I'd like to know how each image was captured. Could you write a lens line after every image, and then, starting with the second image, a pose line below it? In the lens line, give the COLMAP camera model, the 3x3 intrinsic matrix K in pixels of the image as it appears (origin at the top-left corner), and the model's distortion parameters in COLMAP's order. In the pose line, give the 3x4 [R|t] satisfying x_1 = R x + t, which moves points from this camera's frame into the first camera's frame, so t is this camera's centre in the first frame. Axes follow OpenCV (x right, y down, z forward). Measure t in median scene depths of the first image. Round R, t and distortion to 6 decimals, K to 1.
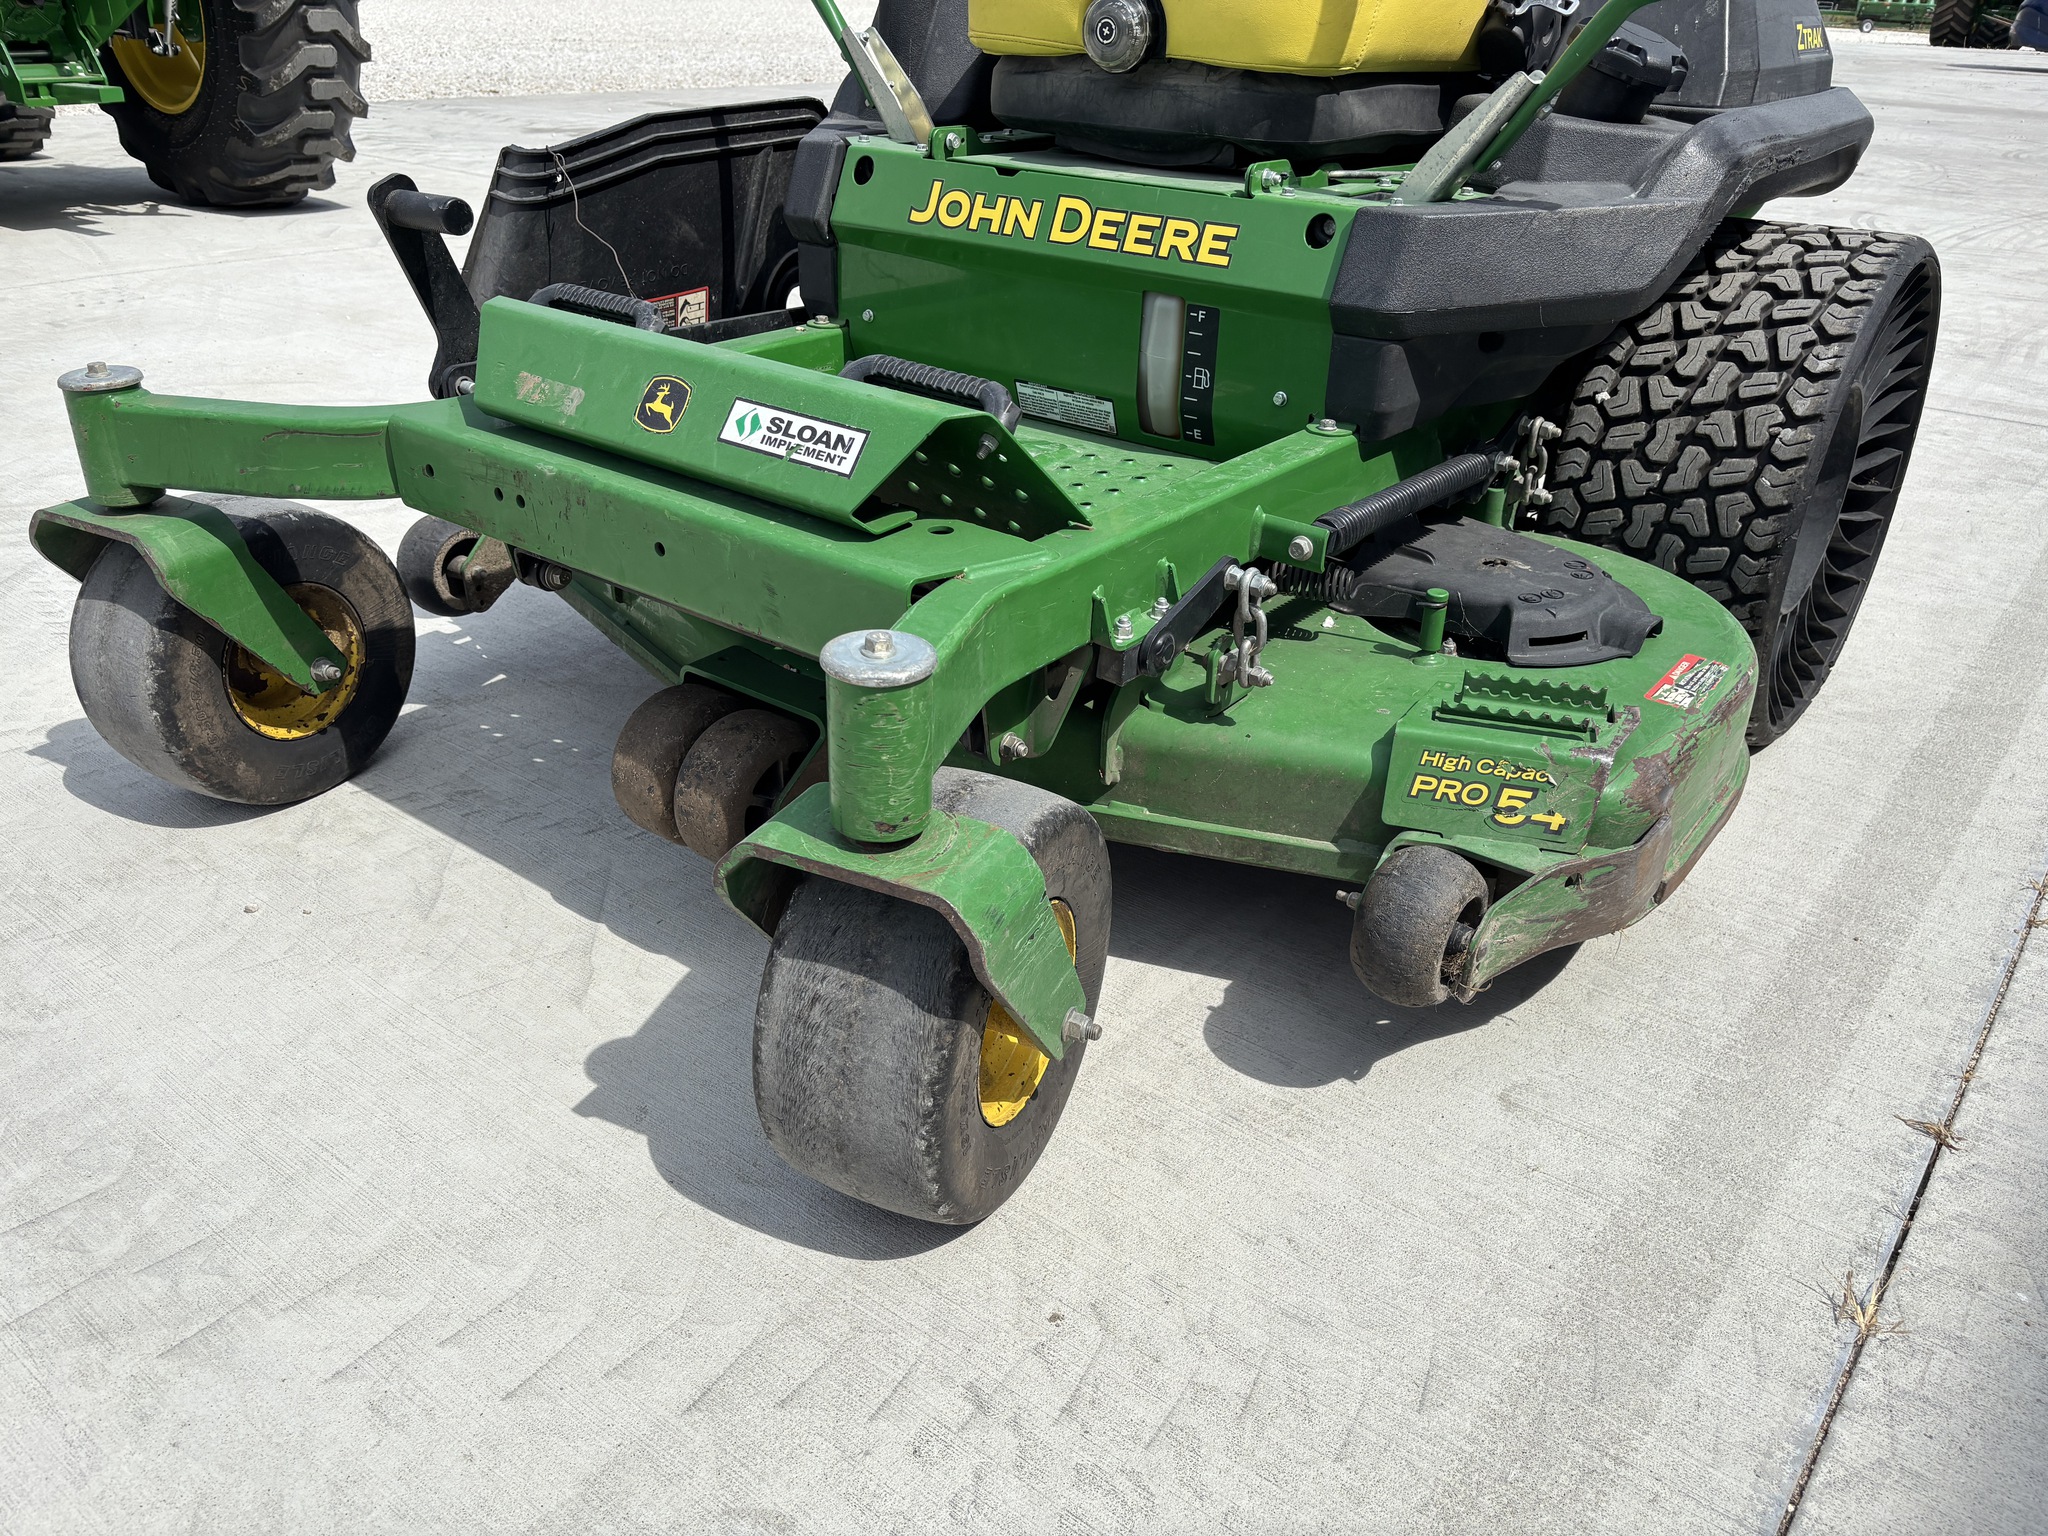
lens RADIAL K [[1543.4, 0, 1040.7], [0, 1543.4, 779.2], [0, 0, 1]] dist [0.049718, -0.062639]
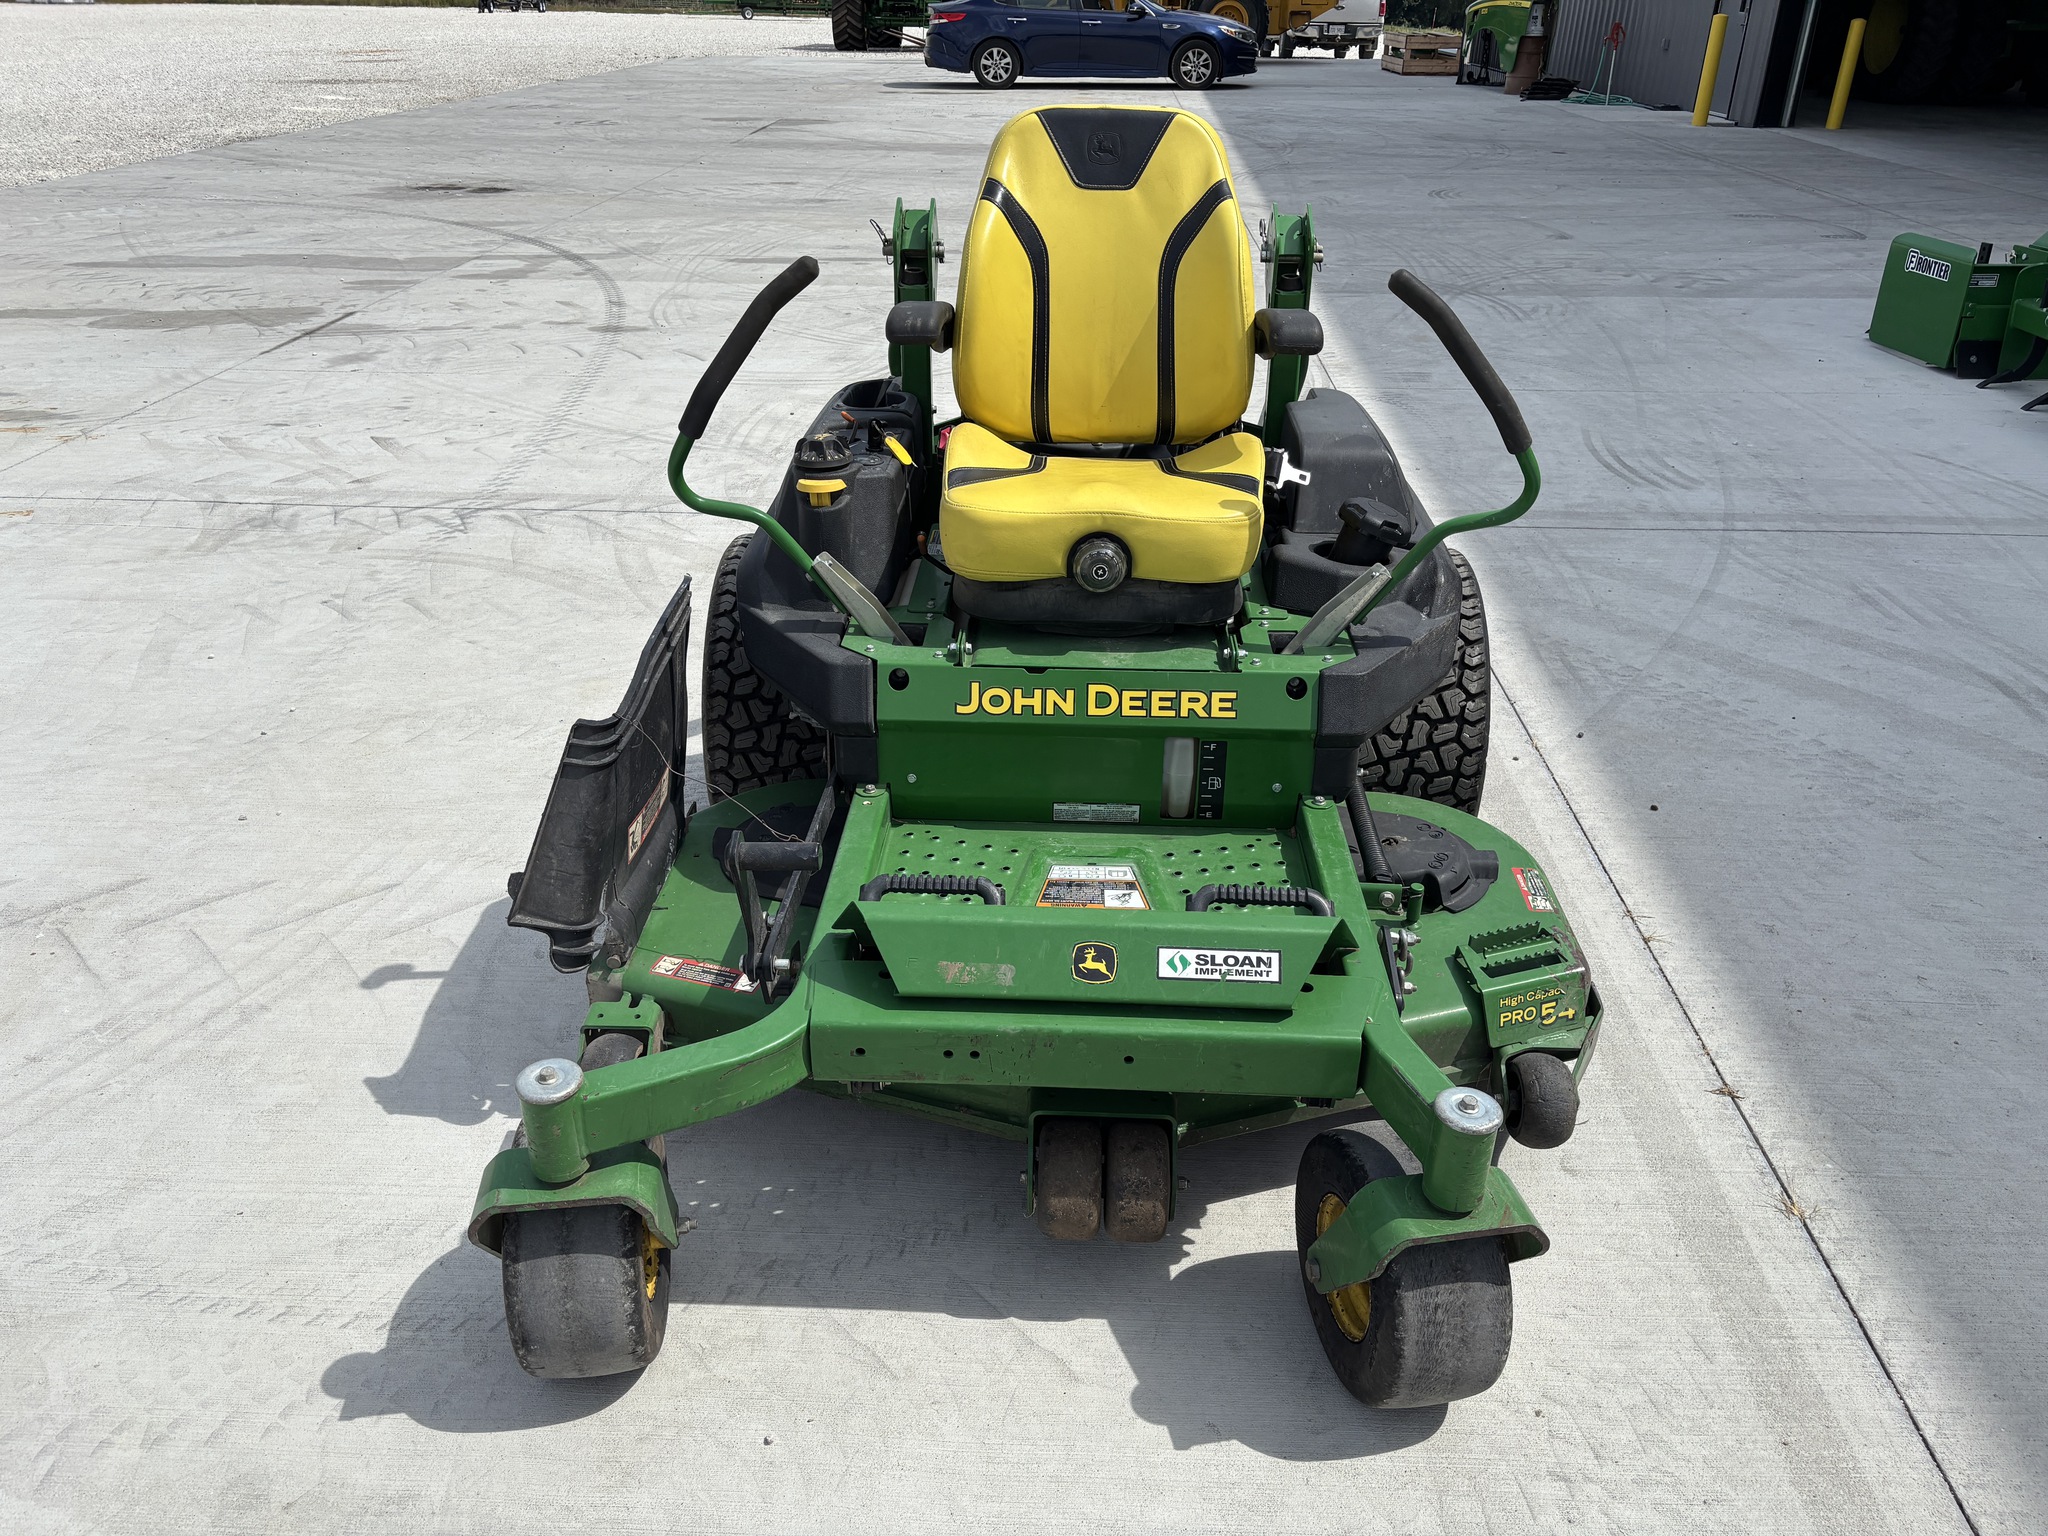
lens RADIAL K [[1520.7, 0, 1024.0], [0, 1520.7, 768.0], [0, 0, 1]] dist [0.098955, -0.163529]
pose [[0.820383, -0.284527, 0.496000, -0.823537], [0.284787, 0.955487, 0.077072, -0.470760], [-0.495851, 0.078026, 0.864895, -0.182822]]
